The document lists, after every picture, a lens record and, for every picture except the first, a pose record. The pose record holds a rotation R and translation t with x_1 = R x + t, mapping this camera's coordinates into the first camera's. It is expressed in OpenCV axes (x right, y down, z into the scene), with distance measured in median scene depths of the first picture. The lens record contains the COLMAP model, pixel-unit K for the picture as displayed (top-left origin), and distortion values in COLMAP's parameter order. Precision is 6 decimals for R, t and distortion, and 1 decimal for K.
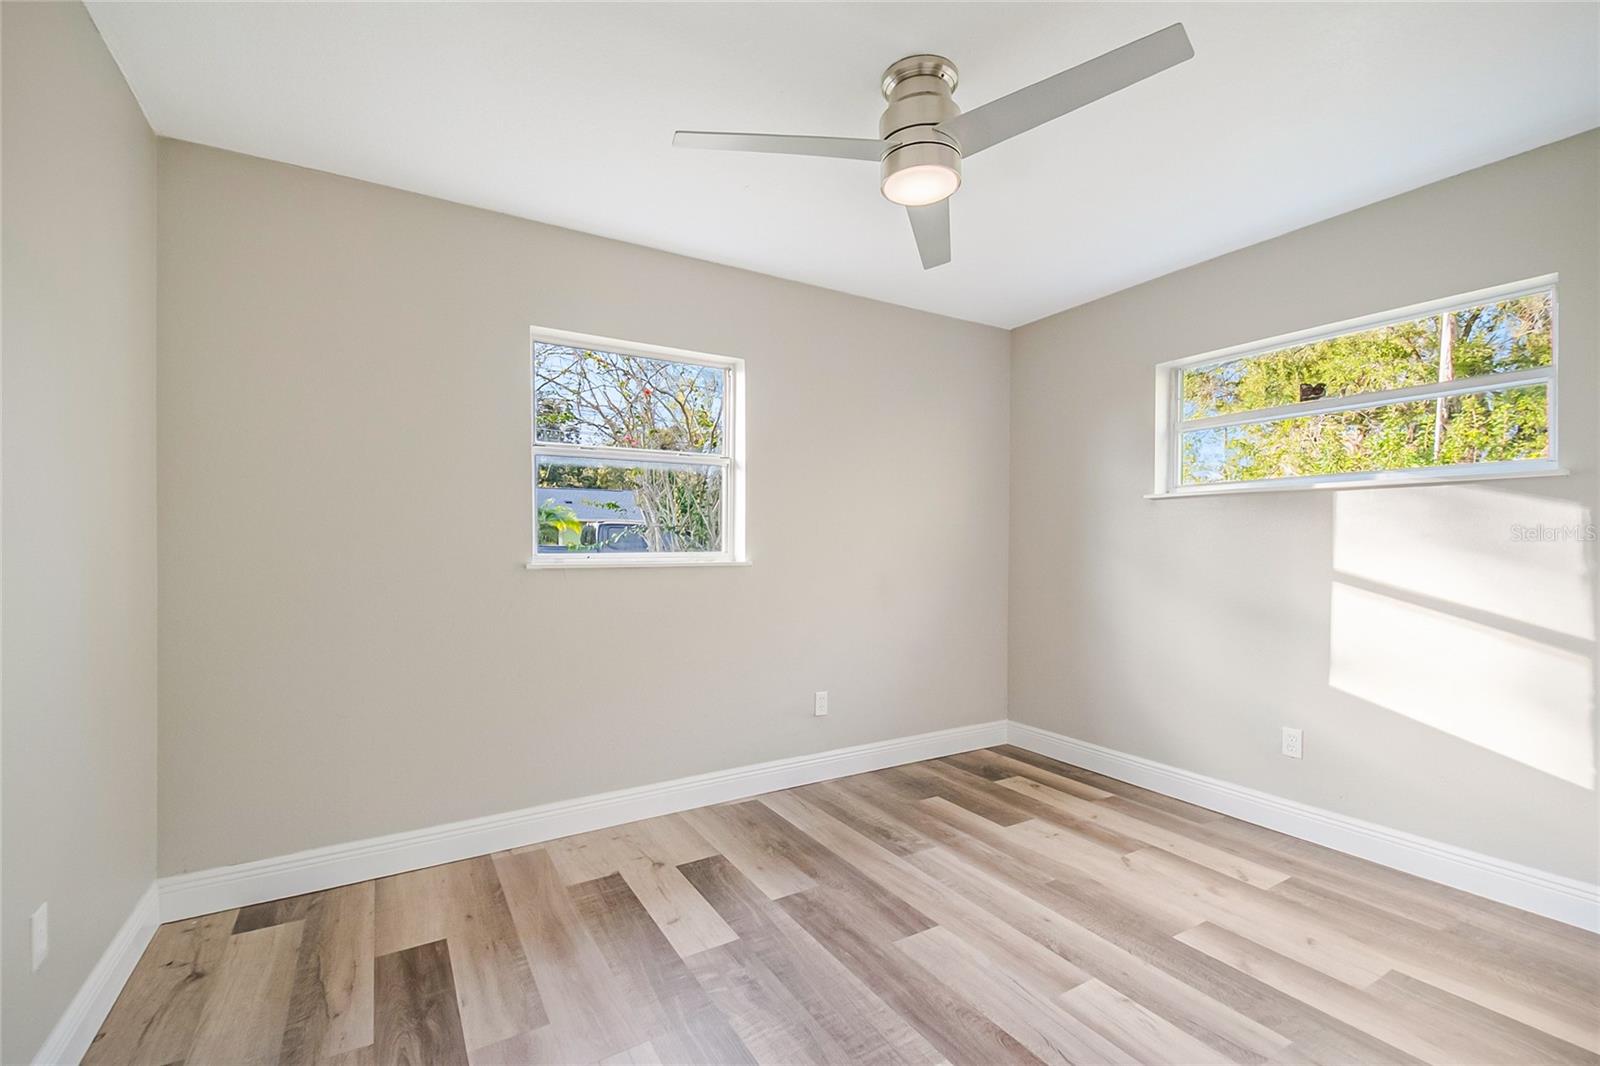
lens RADIAL K [[700.2, 0, 803.5], [0, 700.2, 543.4], [0, 0, 1]] dist [0.028276, -0.014862]
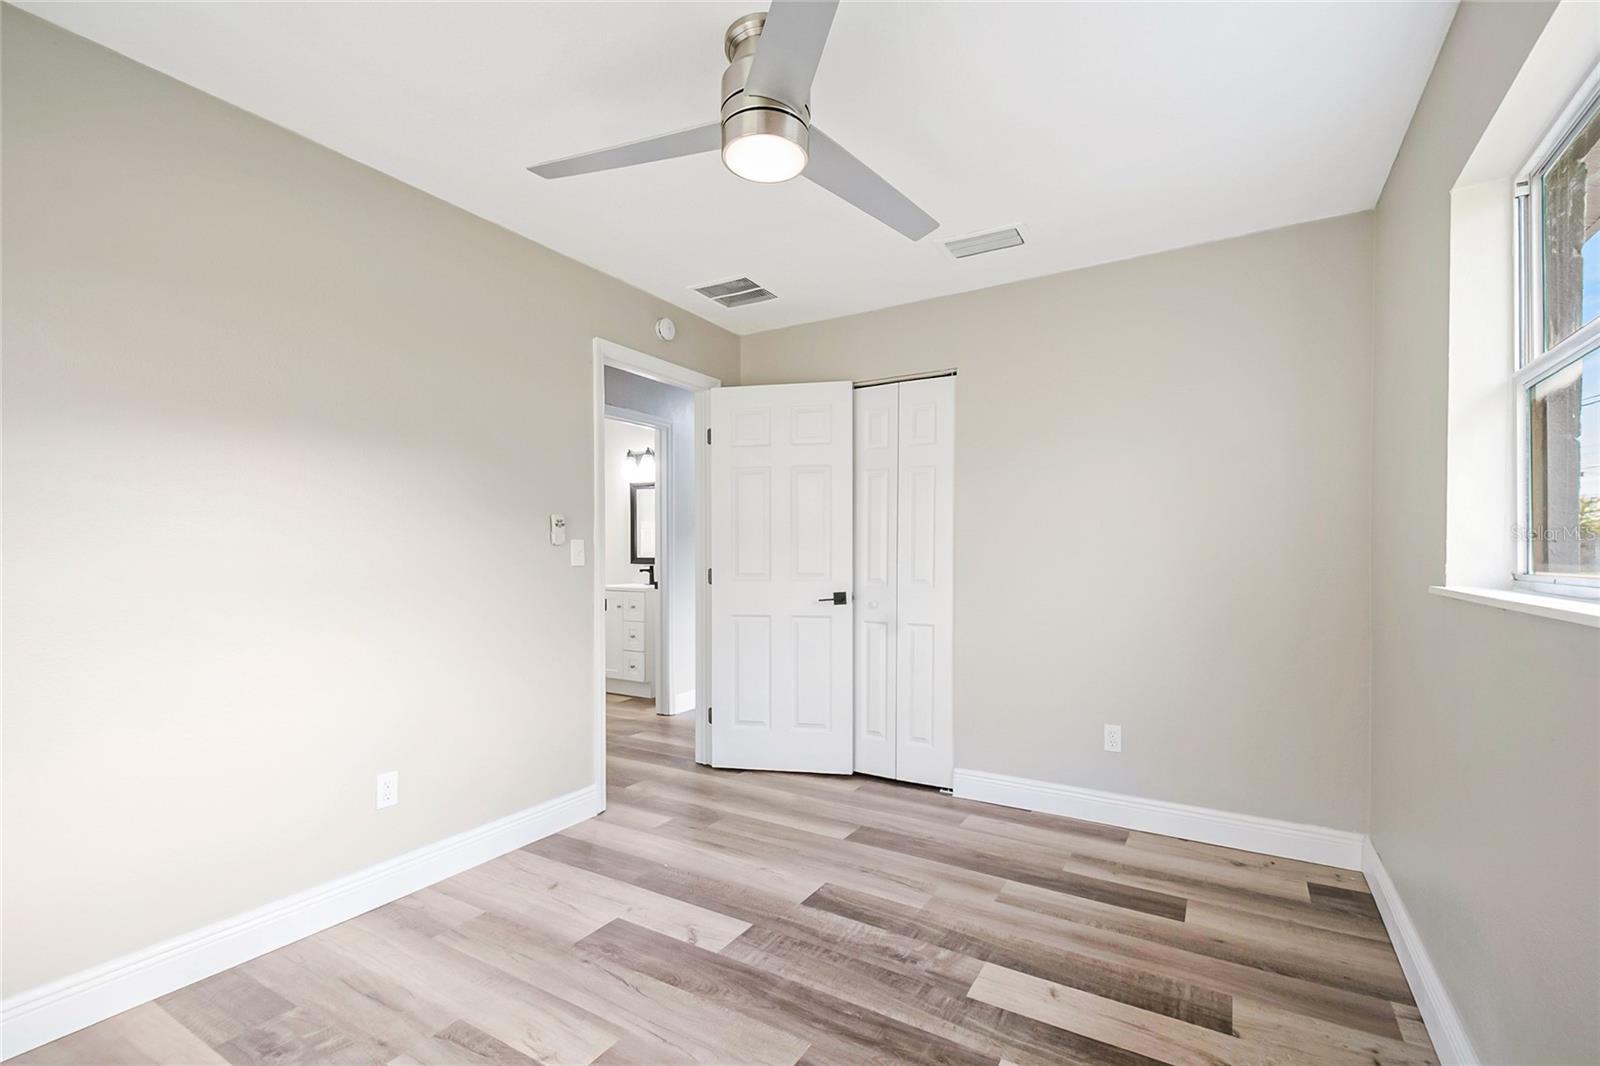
lens RADIAL K [[700.2, 0, 808.3], [0, 700.2, 546.5], [0, 0, 1]] dist [0.028276, -0.014862]
pose [[-0.880782, -0.006167, -0.473483, 0.560197], [0.002257, 0.999849, -0.017221, 0.008505], [0.473517, -0.016237, -0.880635, 1.862609]]
